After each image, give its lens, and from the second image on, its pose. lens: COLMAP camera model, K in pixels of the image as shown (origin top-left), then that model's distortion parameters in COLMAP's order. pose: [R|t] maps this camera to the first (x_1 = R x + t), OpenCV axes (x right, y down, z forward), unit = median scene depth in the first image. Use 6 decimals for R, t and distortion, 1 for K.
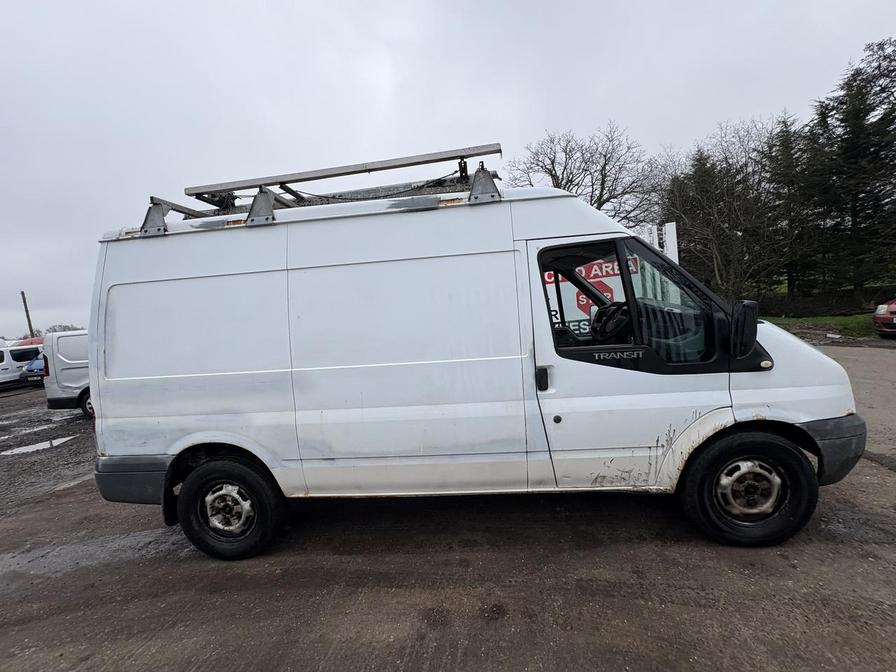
lens RADIAL K [[357.5, 0, 449.2], [0, 357.5, 336.2], [0, 0, 1]] dist [-0.000339, -0.000116]
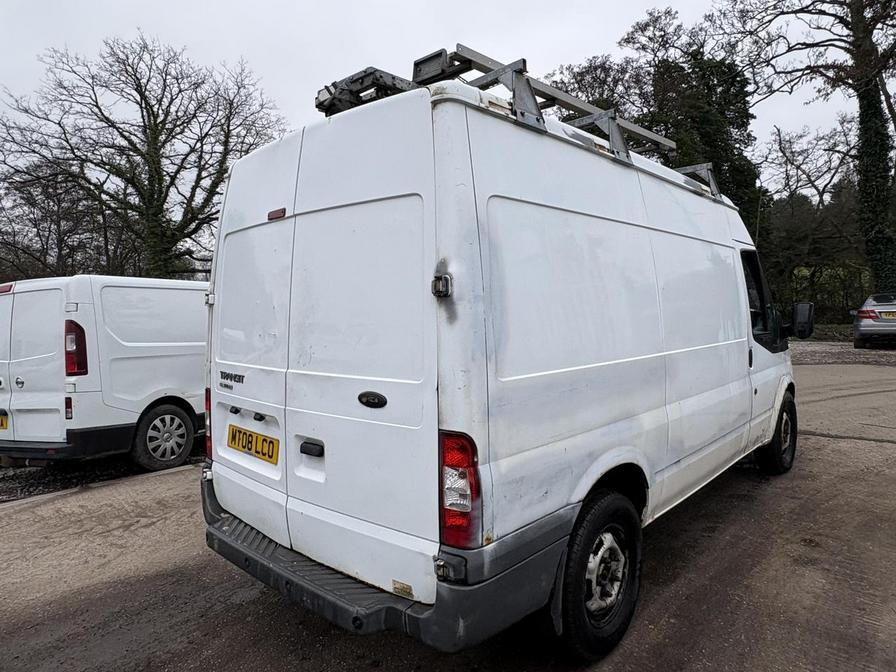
lens RADIAL K [[568.3, 0, 448.0], [0, 568.3, 336.0], [0, 0, 1]] dist [-0.026258, 0.028928]
pose [[0.607688, 0.024598, 0.793795, -1.612938], [0.036804, 0.997574, -0.059088, 0.104470], [-0.793323, 0.065122, 0.605308, 0.572564]]
